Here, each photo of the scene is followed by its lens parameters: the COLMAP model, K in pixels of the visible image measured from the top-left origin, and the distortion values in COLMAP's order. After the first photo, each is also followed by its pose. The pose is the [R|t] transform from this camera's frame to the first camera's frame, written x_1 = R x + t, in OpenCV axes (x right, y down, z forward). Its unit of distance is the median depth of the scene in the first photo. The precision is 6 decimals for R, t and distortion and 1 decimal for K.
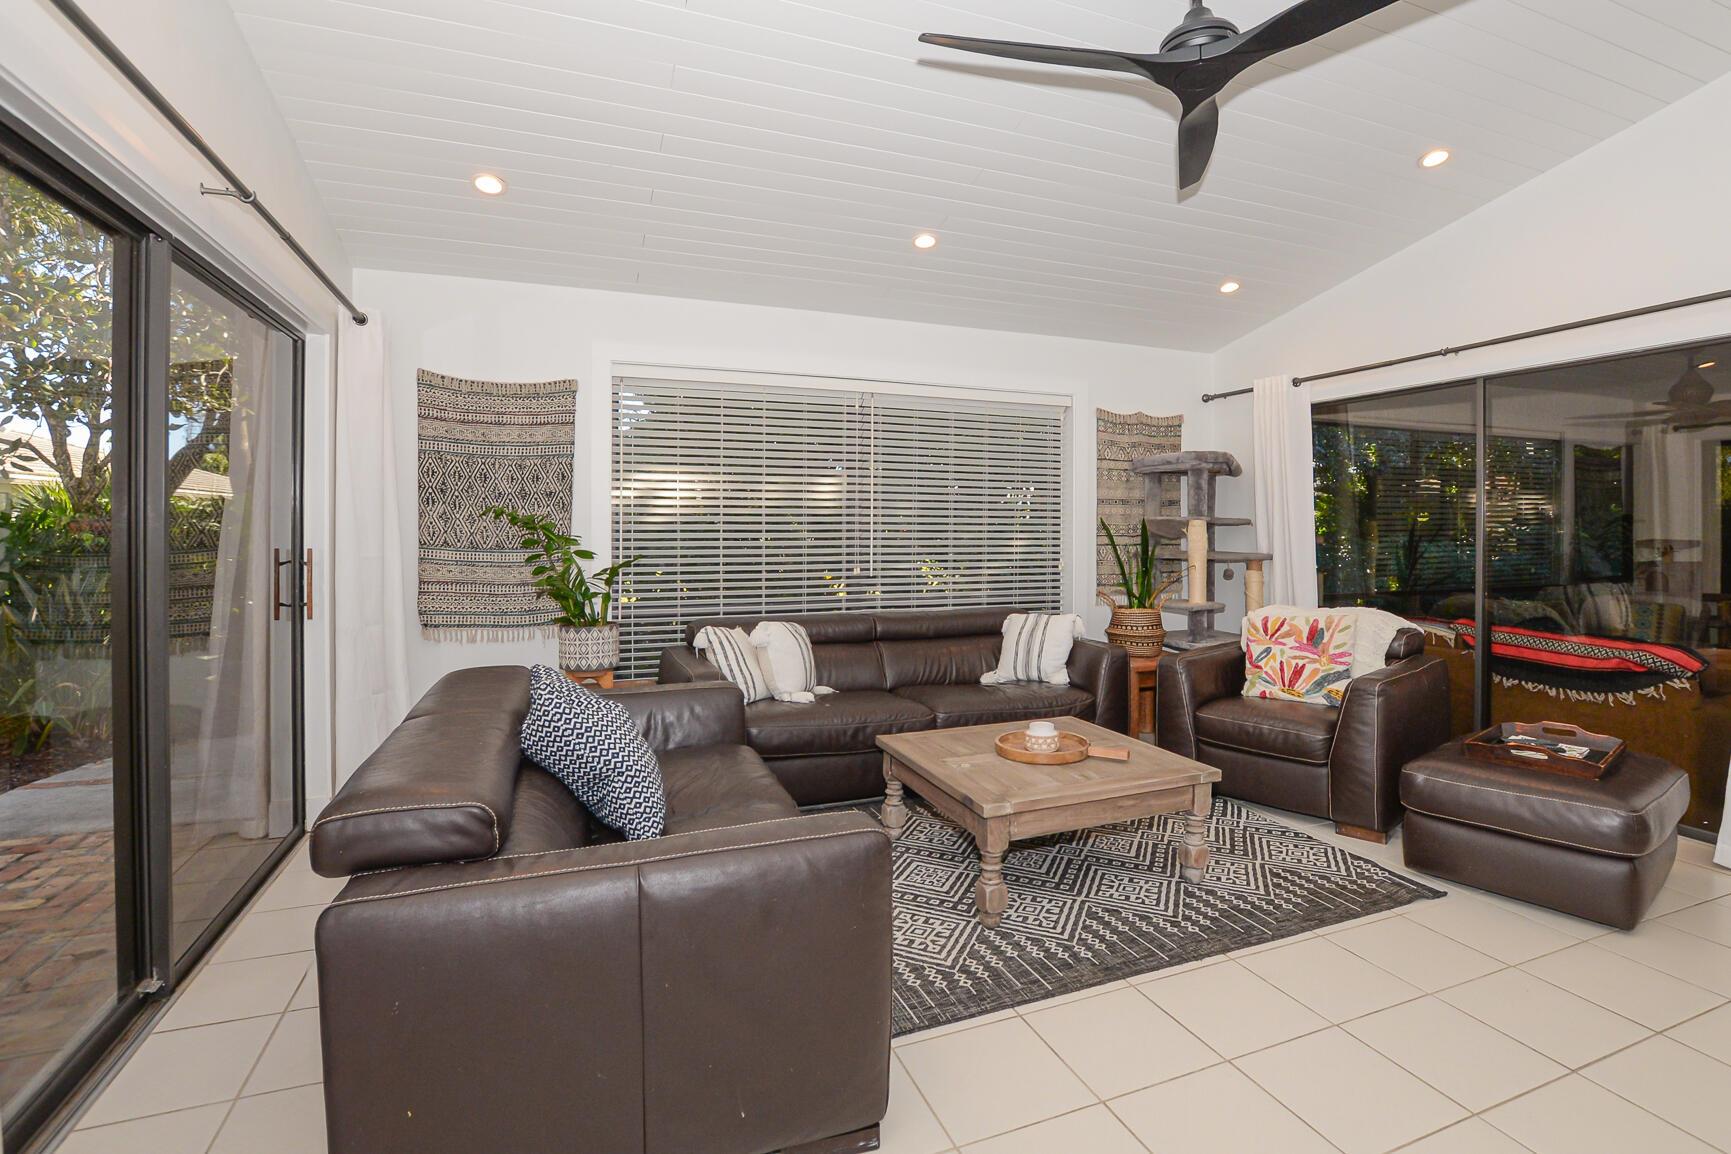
lens RADIAL K [[786.2, 0, 889.7], [0, 786.2, 537.4], [0, 0, 1]] dist [-0.027922, 0.002827]
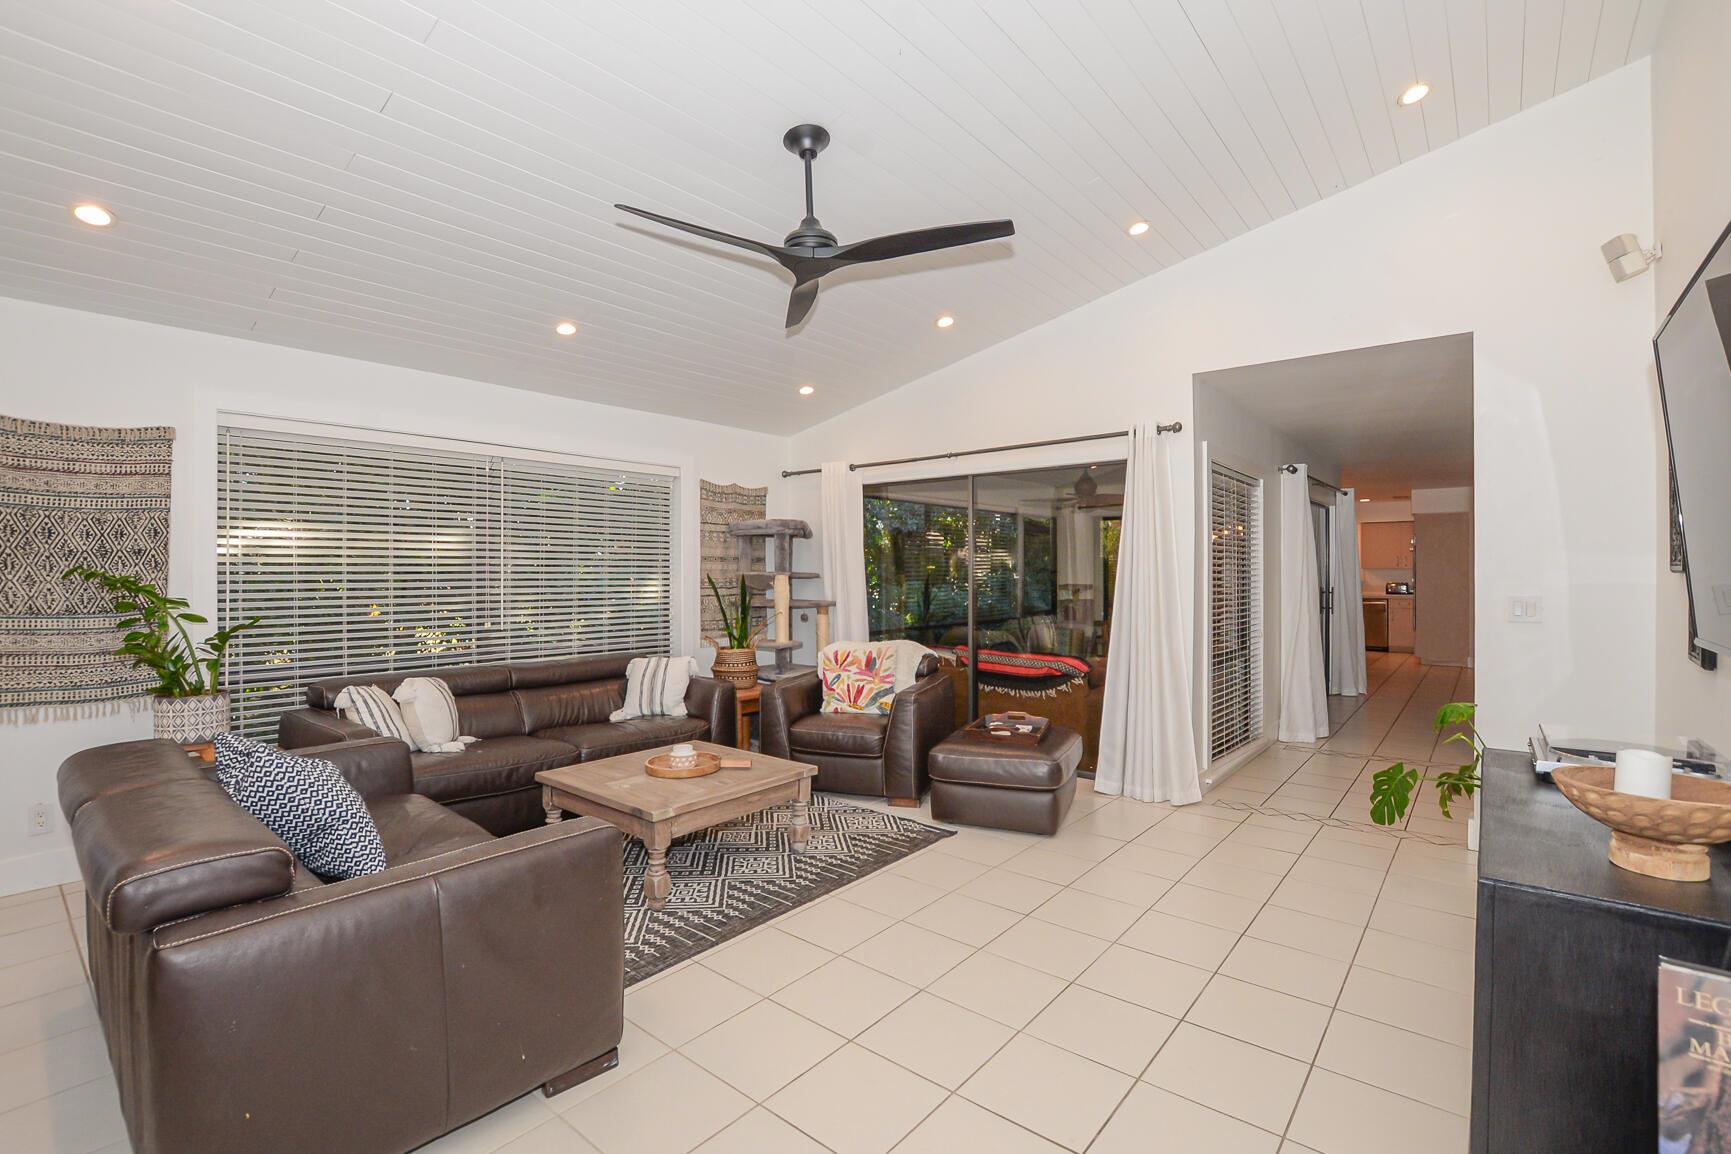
lens RADIAL K [[786.2, 0, 831.4], [0, 786.2, 575.8], [0, 0, 1]] dist [-0.027922, 0.002827]
pose [[0.884690, -0.004231, 0.466161, -0.148561], [0.006015, 0.999979, -0.002340, -0.022005], [-0.466141, 0.004874, 0.884697, -0.171548]]
